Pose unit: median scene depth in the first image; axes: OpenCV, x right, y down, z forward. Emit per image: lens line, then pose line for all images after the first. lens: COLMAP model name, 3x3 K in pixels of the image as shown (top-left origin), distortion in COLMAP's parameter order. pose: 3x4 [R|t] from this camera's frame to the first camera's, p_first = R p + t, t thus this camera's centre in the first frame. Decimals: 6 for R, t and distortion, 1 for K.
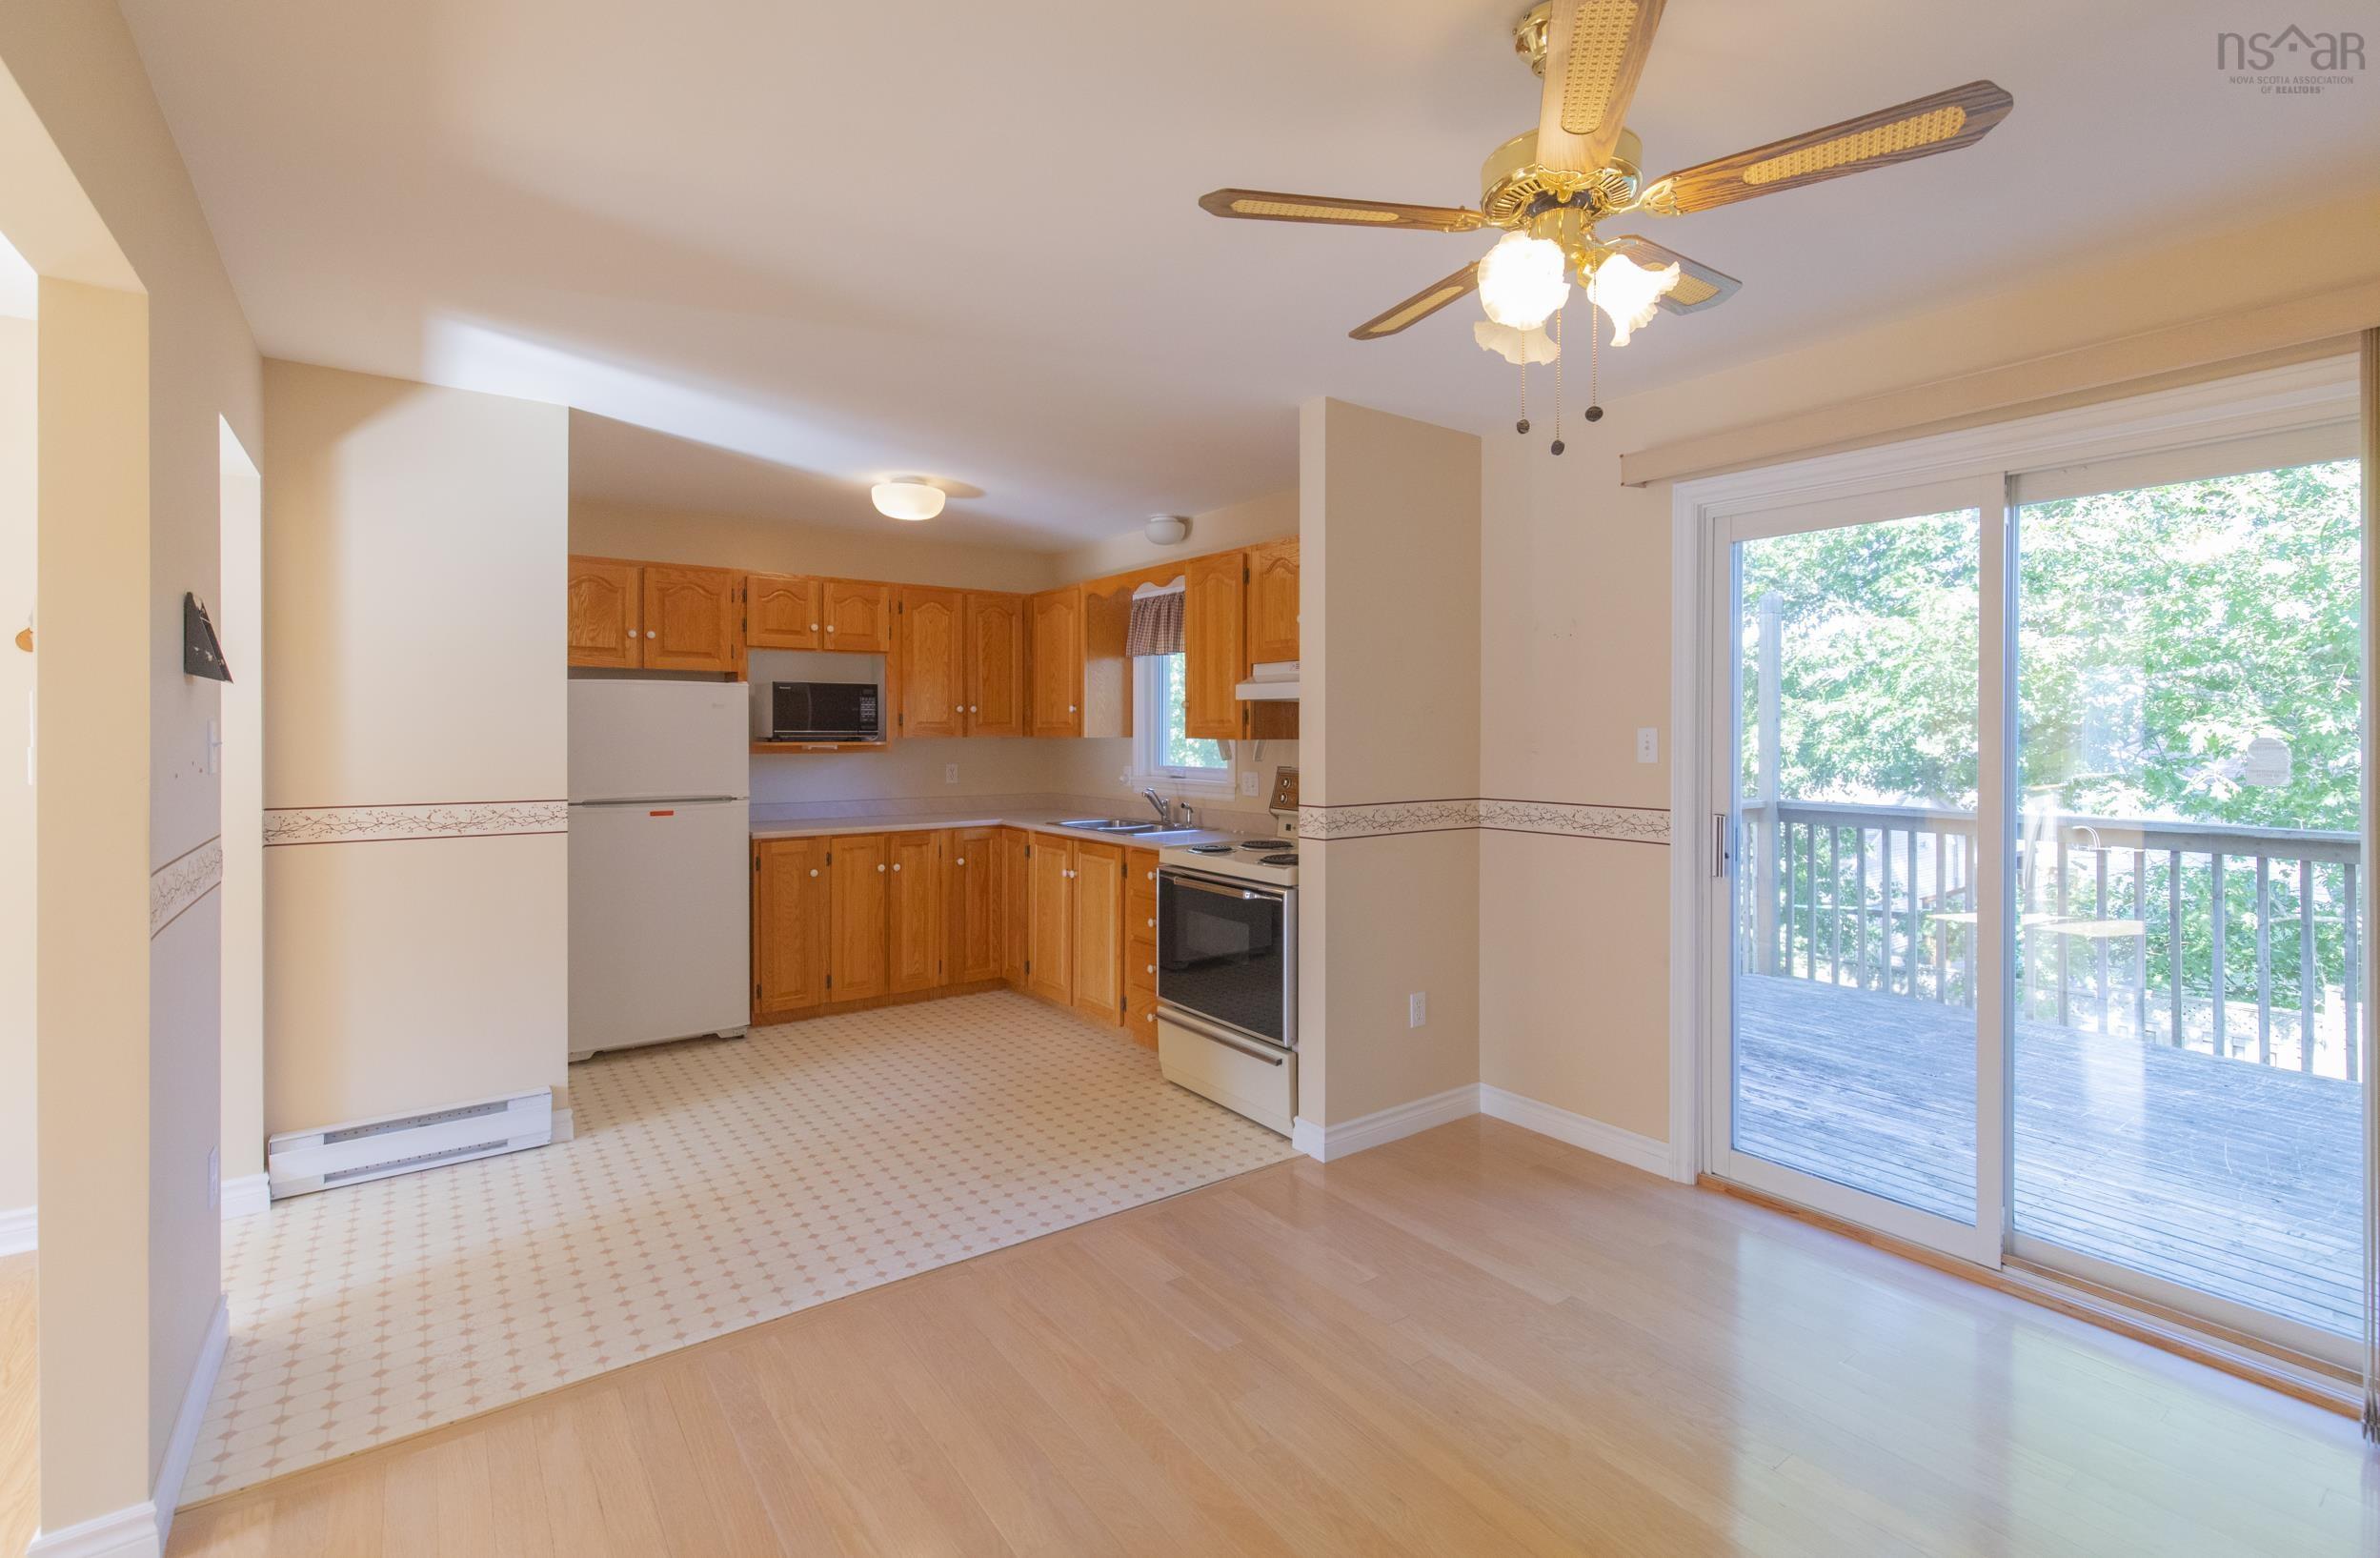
lens RADIAL K [[1089.6, 0, 1198.6], [0, 1089.6, 760.7], [0, 0, 1]] dist [0.005700, 0.000299]
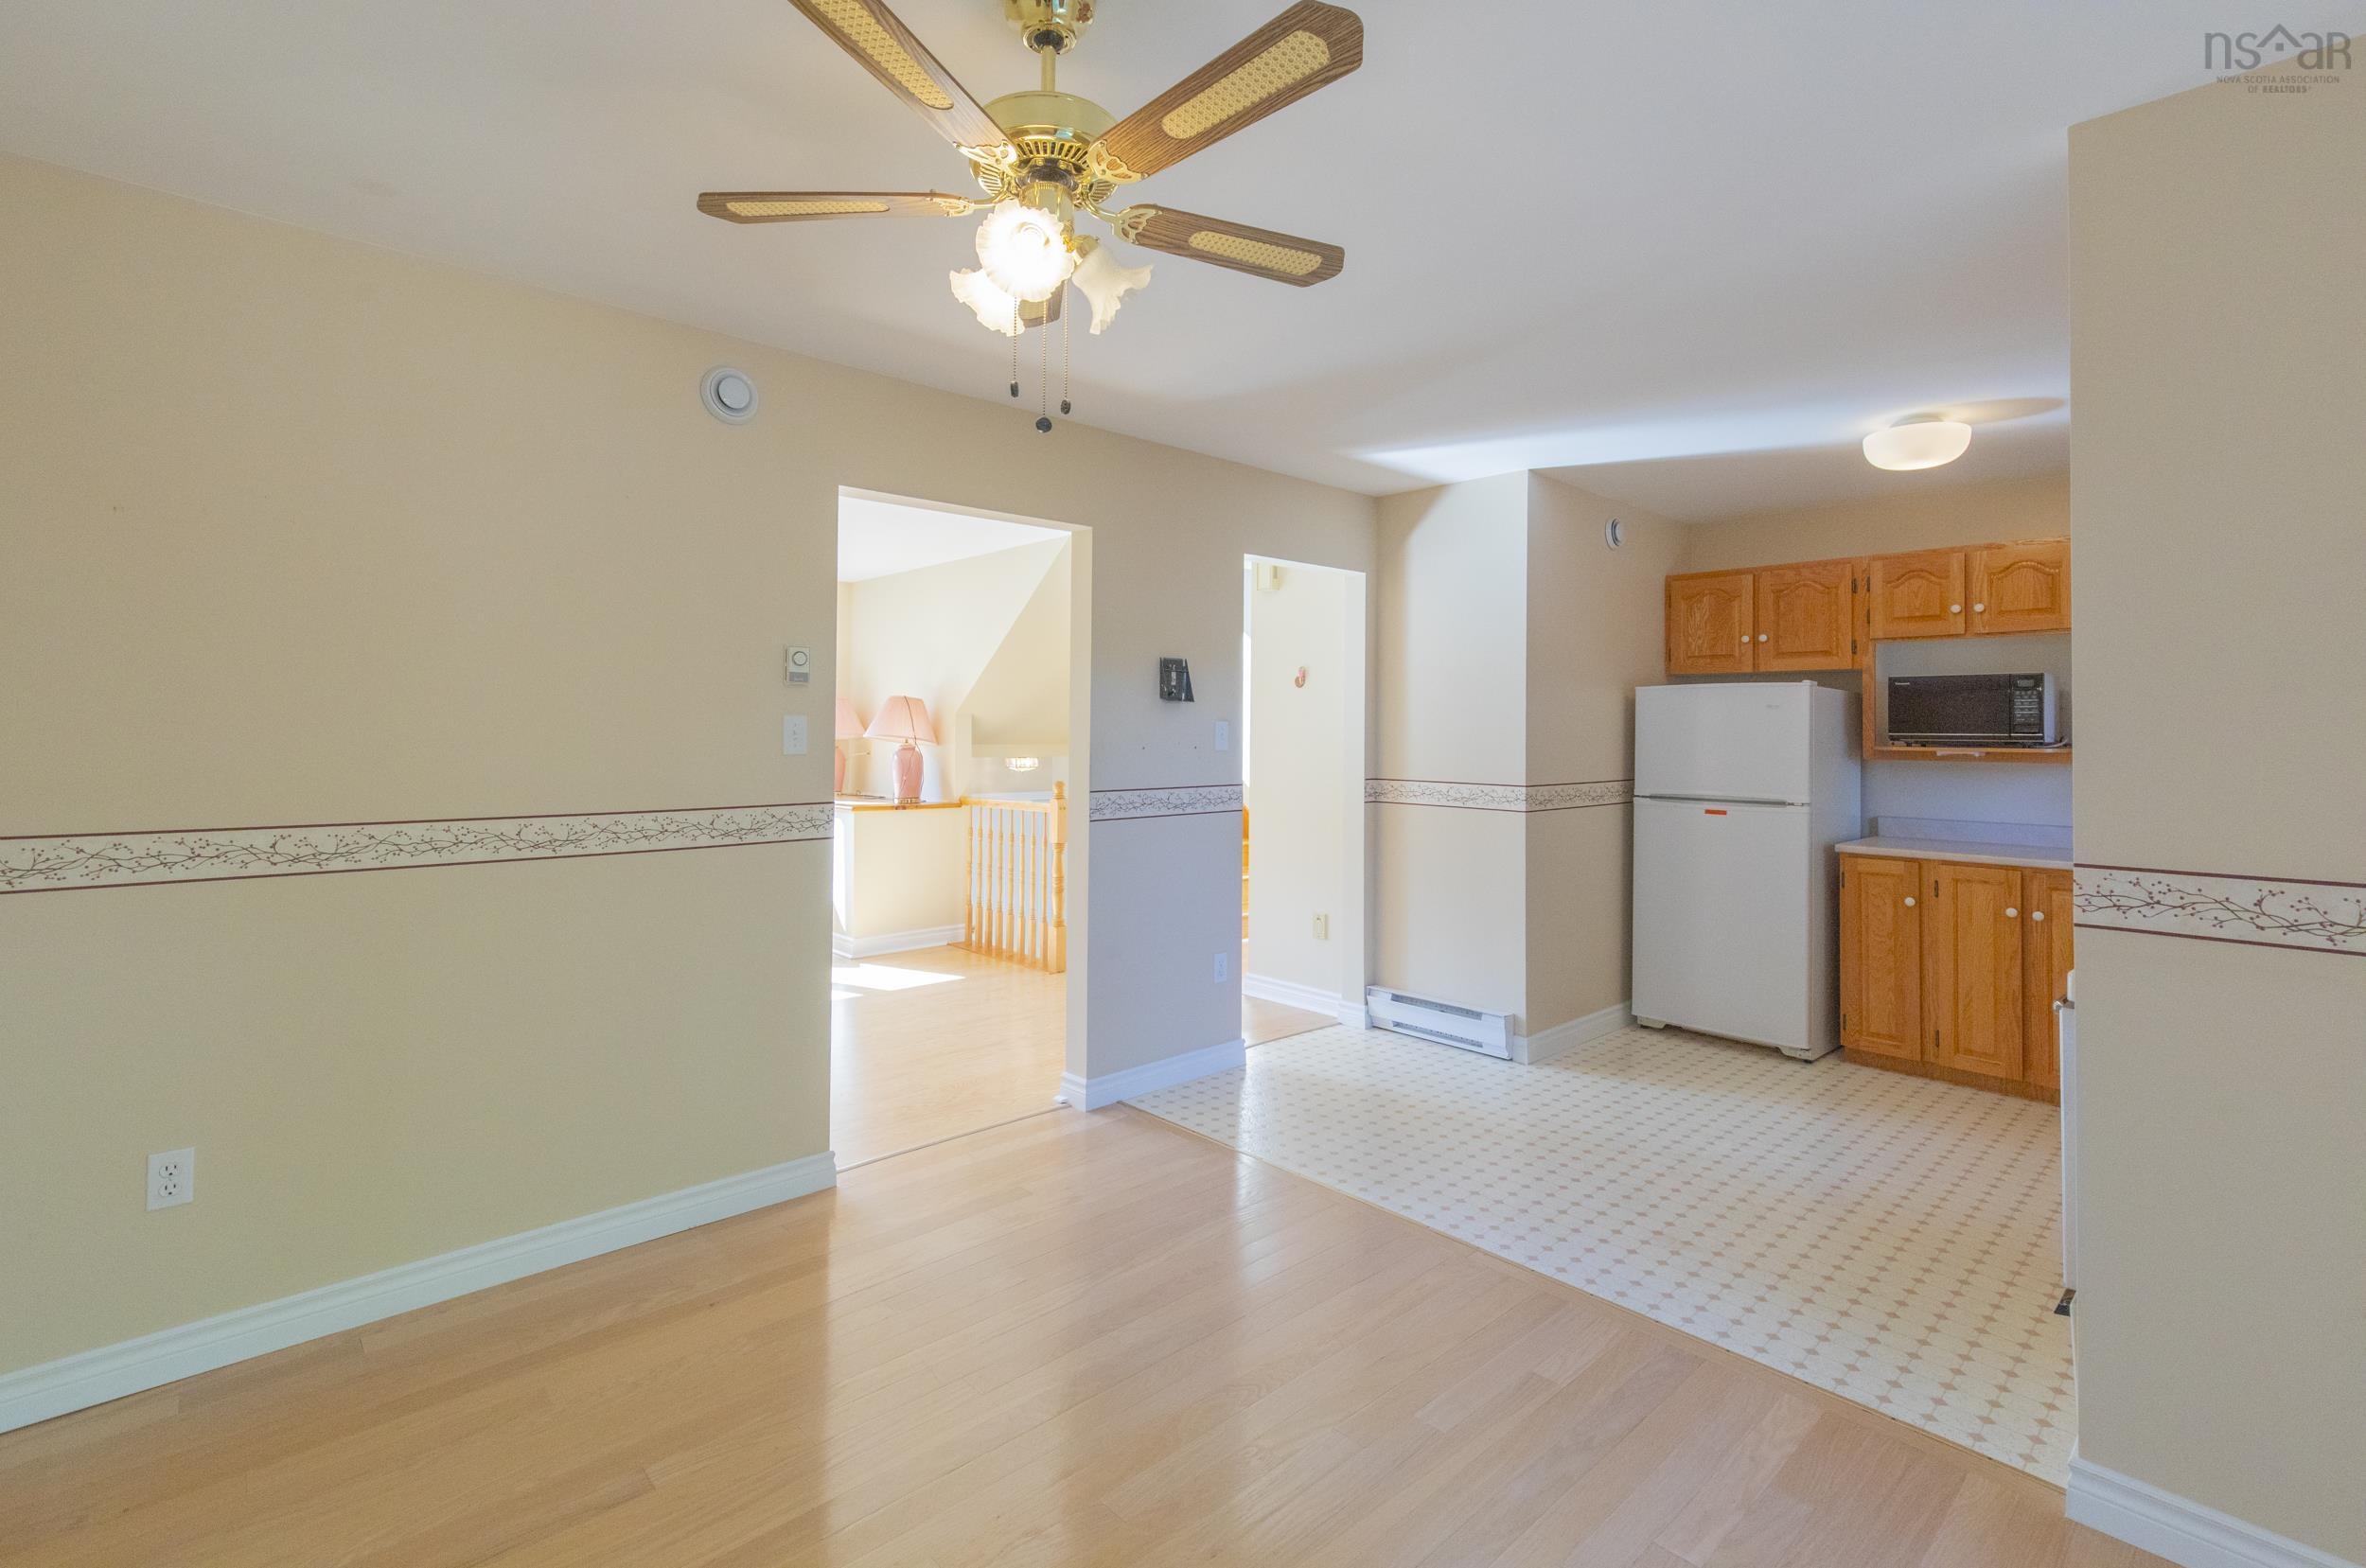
lens RADIAL K [[1057.6, 0, 1136.4], [0, 1057.6, 741.3], [0, 0, 1]] dist [0.012935, 0.000022]
pose [[0.086220, 0.006452, -0.996255, 0.590776], [-0.037131, 0.999305, 0.003258, -0.002160], [0.995584, 0.036711, 0.086400, 0.467136]]
